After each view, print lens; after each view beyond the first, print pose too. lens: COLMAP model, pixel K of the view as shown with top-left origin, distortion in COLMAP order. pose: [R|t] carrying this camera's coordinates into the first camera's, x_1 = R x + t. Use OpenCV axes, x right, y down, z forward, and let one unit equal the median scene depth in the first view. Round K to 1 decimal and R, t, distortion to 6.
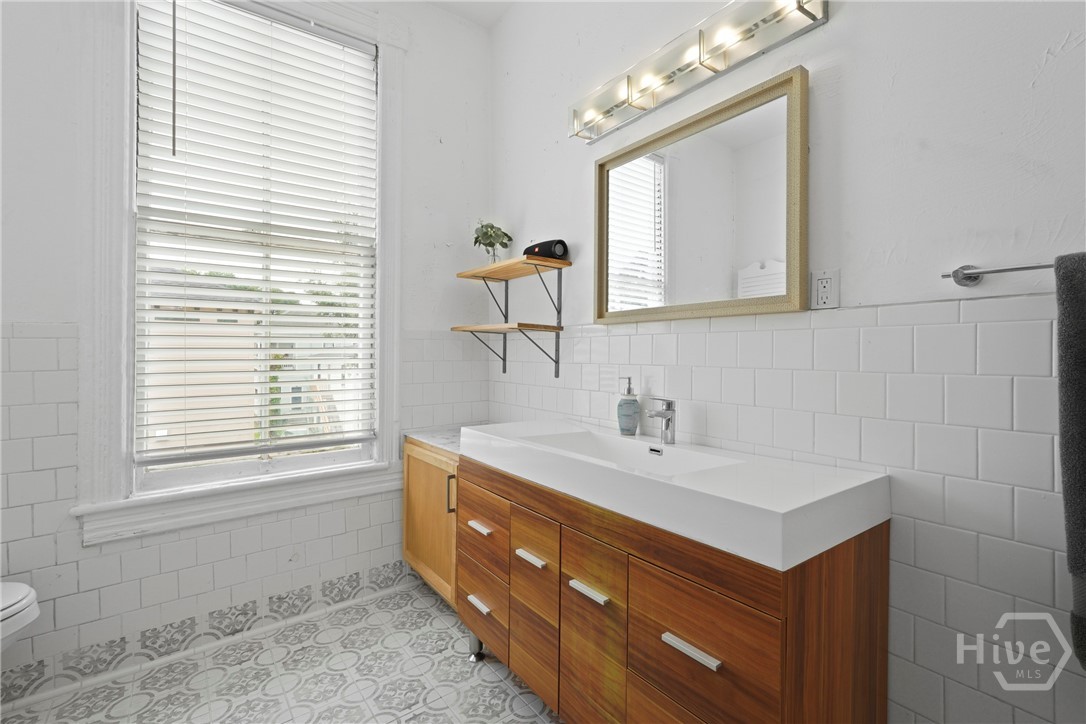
lens RADIAL K [[479.6, 0, 544.5], [0, 479.6, 355.4], [0, 0, 1]] dist [-0.012193, 0.003837]
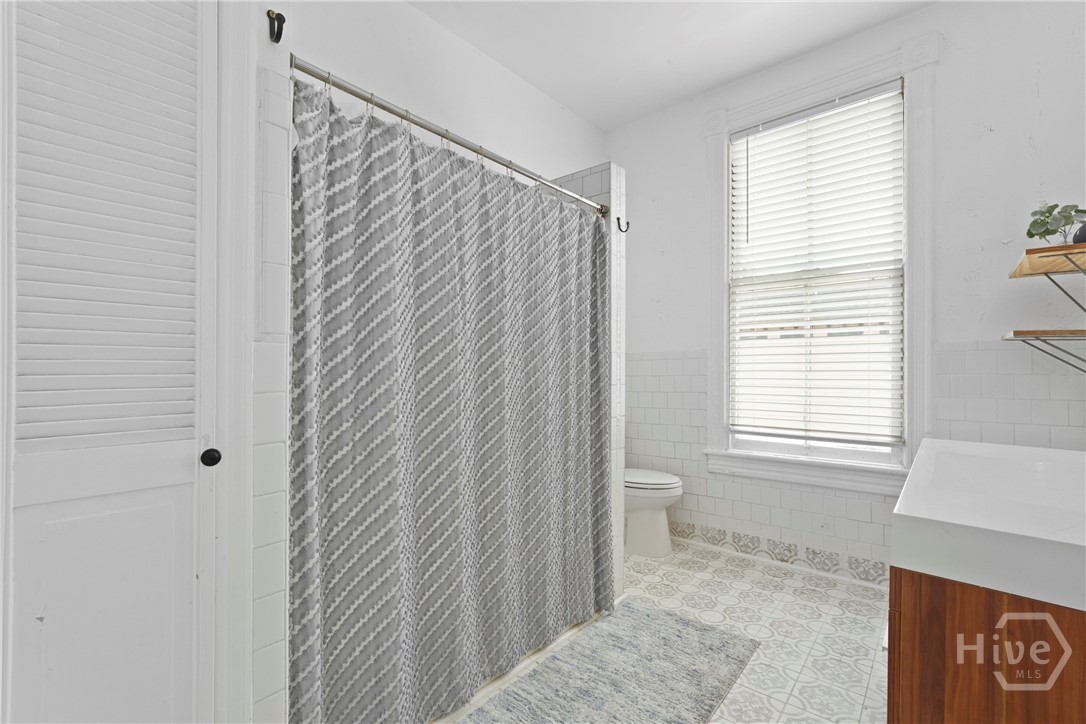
lens RADIAL K [[479.6, 0, 546.9], [0, 479.6, 365.0], [0, 0, 1]] dist [-0.012193, 0.003837]
pose [[0.214615, -0.002018, -0.976697, 0.632226], [-0.003947, 0.999988, -0.002934, -0.000665], [0.976691, 0.004485, 0.214605, -0.006907]]
